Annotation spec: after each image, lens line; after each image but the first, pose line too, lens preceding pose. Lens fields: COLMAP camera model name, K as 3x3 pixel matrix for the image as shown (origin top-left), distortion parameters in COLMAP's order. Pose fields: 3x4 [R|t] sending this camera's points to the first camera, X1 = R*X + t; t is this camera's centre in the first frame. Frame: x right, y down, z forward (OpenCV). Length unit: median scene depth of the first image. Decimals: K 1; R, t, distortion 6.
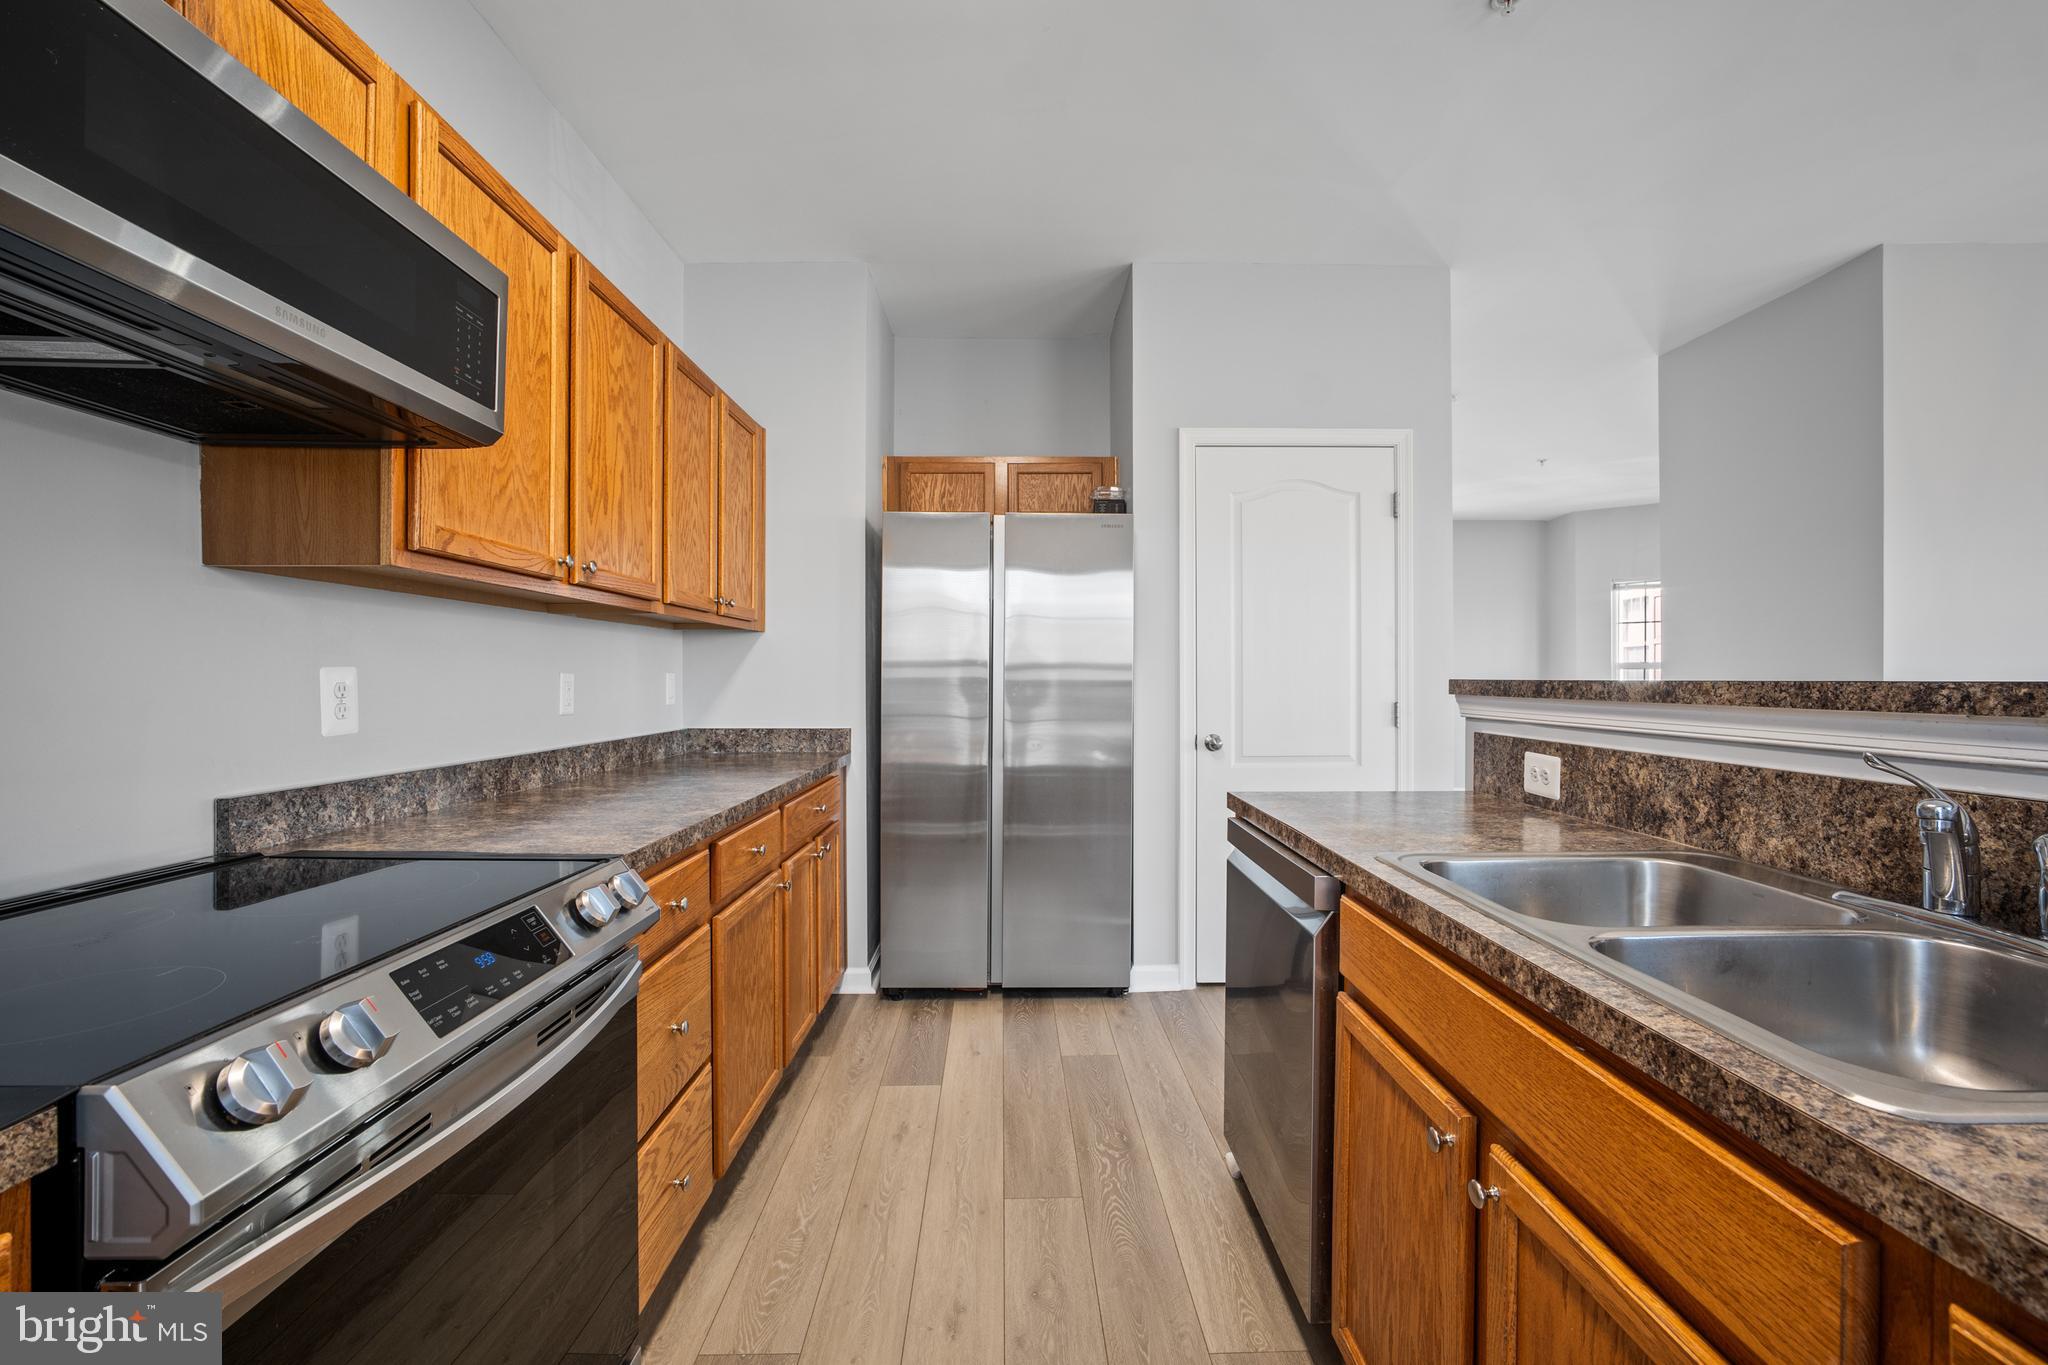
lens RADIAL K [[869.6, 0, 1033.4], [0, 869.6, 669.9], [0, 0, 1]] dist [-0.000524, 0.000263]
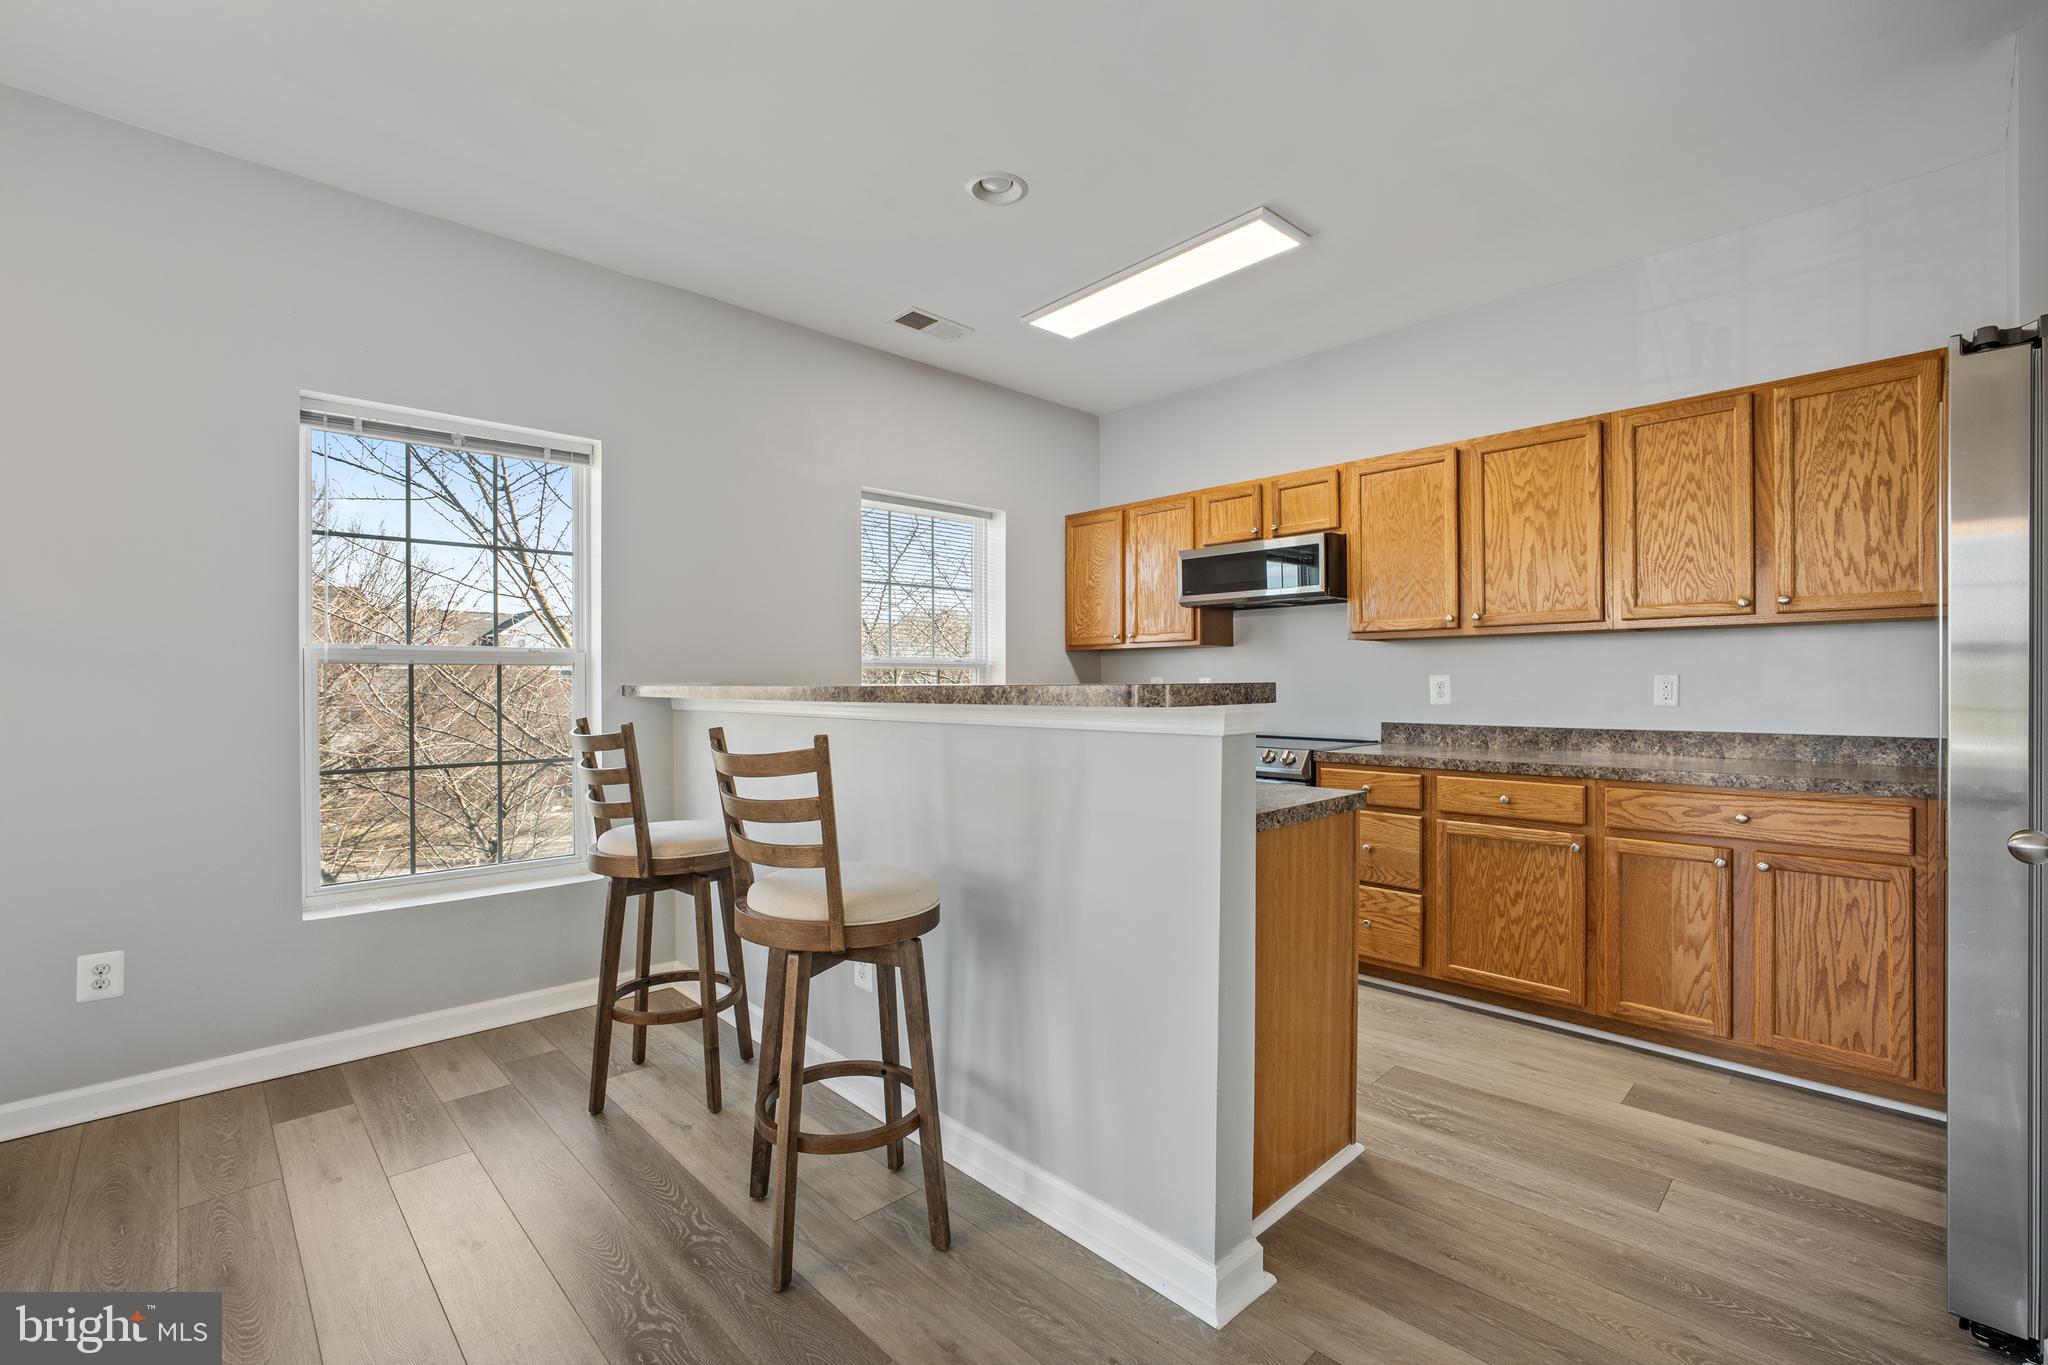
lens RADIAL K [[875.9, 0, 1028.6], [0, 875.9, 688.6], [0, 0, 1]] dist [-0.037980, 0.015716]
pose [[-0.731212, 0.009218, -0.682088, 1.578282], [0.011284, 0.999935, 0.001417, 0.017372], [0.682057, -0.006660, -0.731269, 1.946577]]
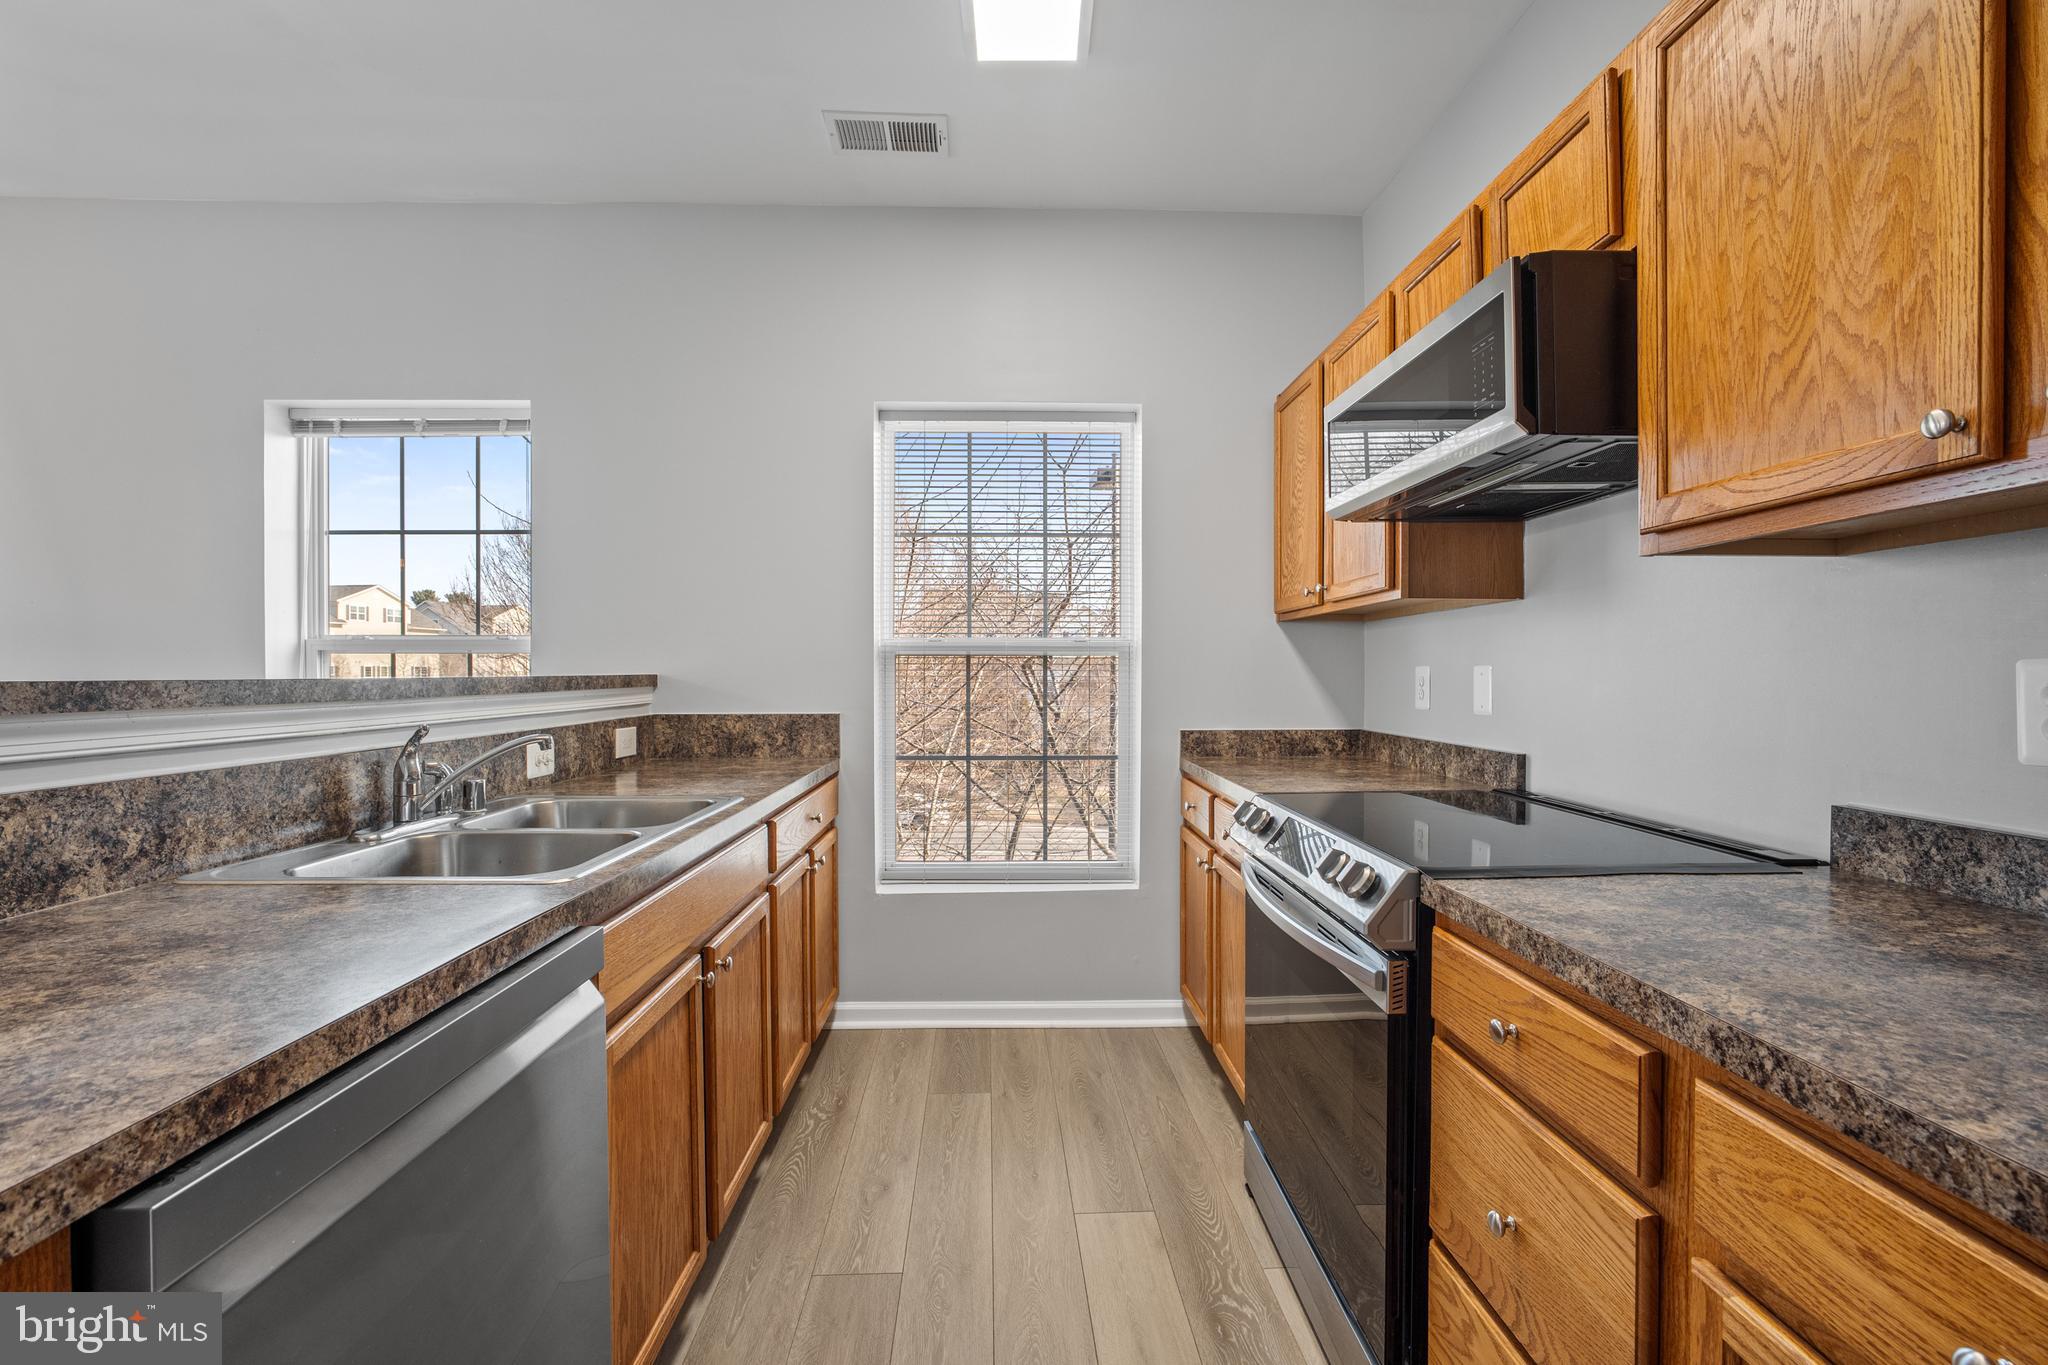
lens RADIAL K [[873.7, 0, 1036.6], [0, 873.7, 681.5], [0, 0, 1]] dist [-0.037502, 0.014463]
pose [[-0.999815, 0.001493, -0.019202, -0.051886], [0.001472, 0.999998, 0.001103, 0.011934], [0.019203, 0.001075, -0.999815, 1.598936]]
